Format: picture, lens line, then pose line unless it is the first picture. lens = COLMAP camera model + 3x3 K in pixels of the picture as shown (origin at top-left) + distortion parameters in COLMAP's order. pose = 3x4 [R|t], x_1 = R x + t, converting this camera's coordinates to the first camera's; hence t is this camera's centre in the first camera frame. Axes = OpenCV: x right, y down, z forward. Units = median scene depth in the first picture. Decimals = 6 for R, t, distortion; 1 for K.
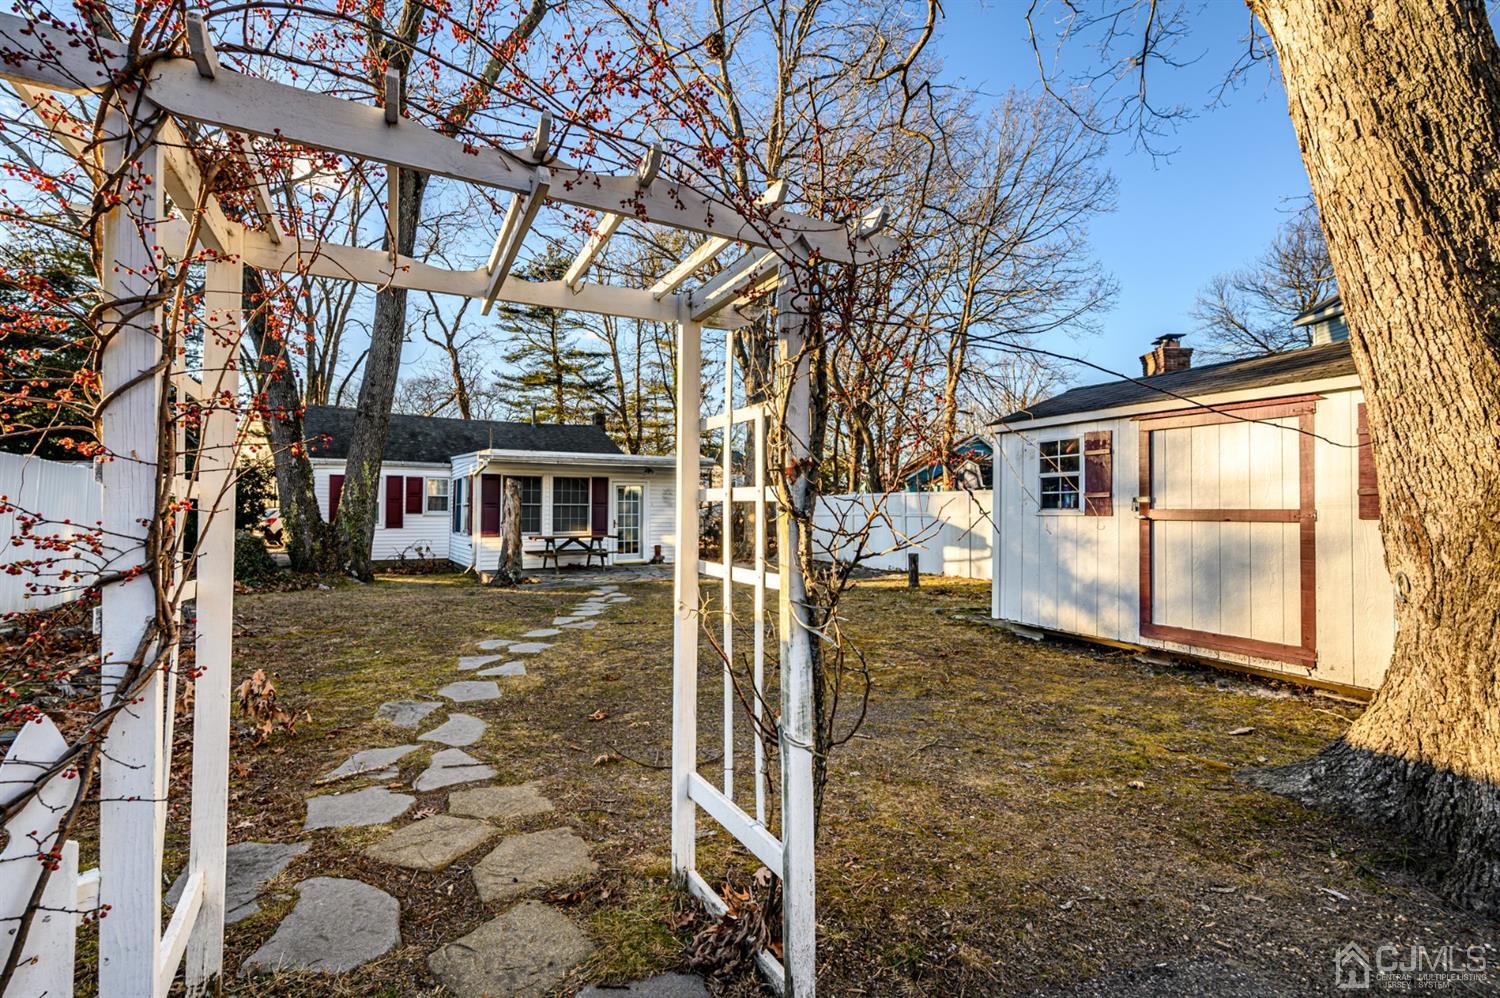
lens RADIAL K [[665.0, 0, 745.4], [0, 665.0, 500.6], [0, 0, 1]] dist [-0.001122, 0.000130]
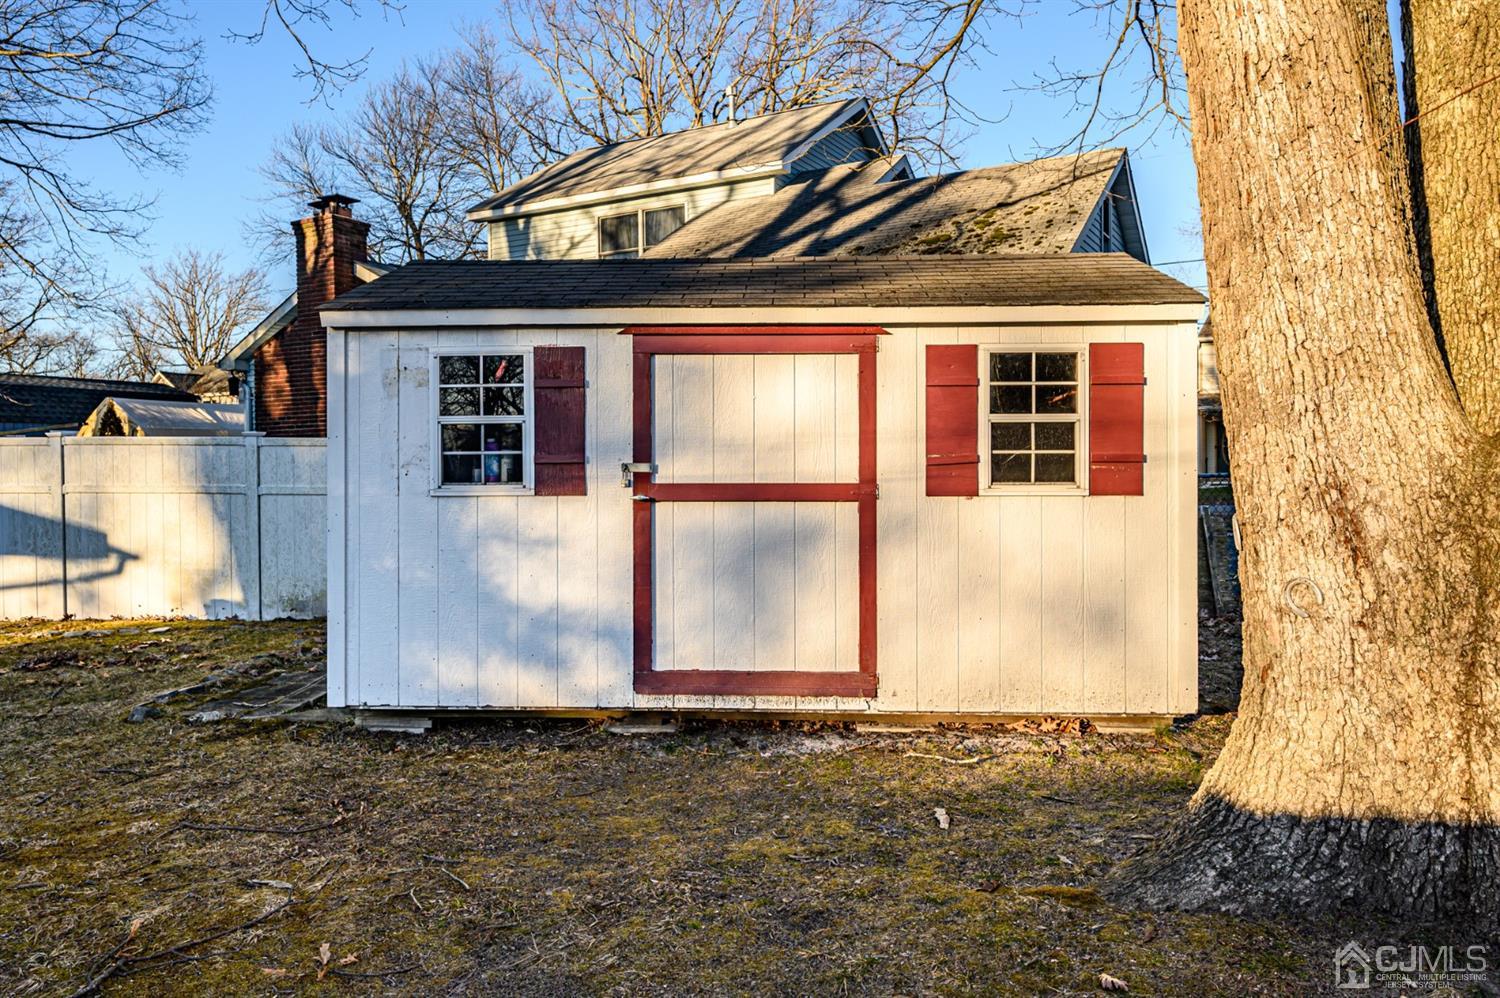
lens RADIAL K [[1057.8, 0, 750.2], [0, 1057.8, 488.0], [0, 0, 1]] dist [-0.001733, -0.003204]
pose [[0.488290, -0.025652, 0.872304, -0.196420], [-0.007756, 0.999401, 0.033731, -0.016909], [-0.872647, -0.023236, 0.487798, 0.462673]]
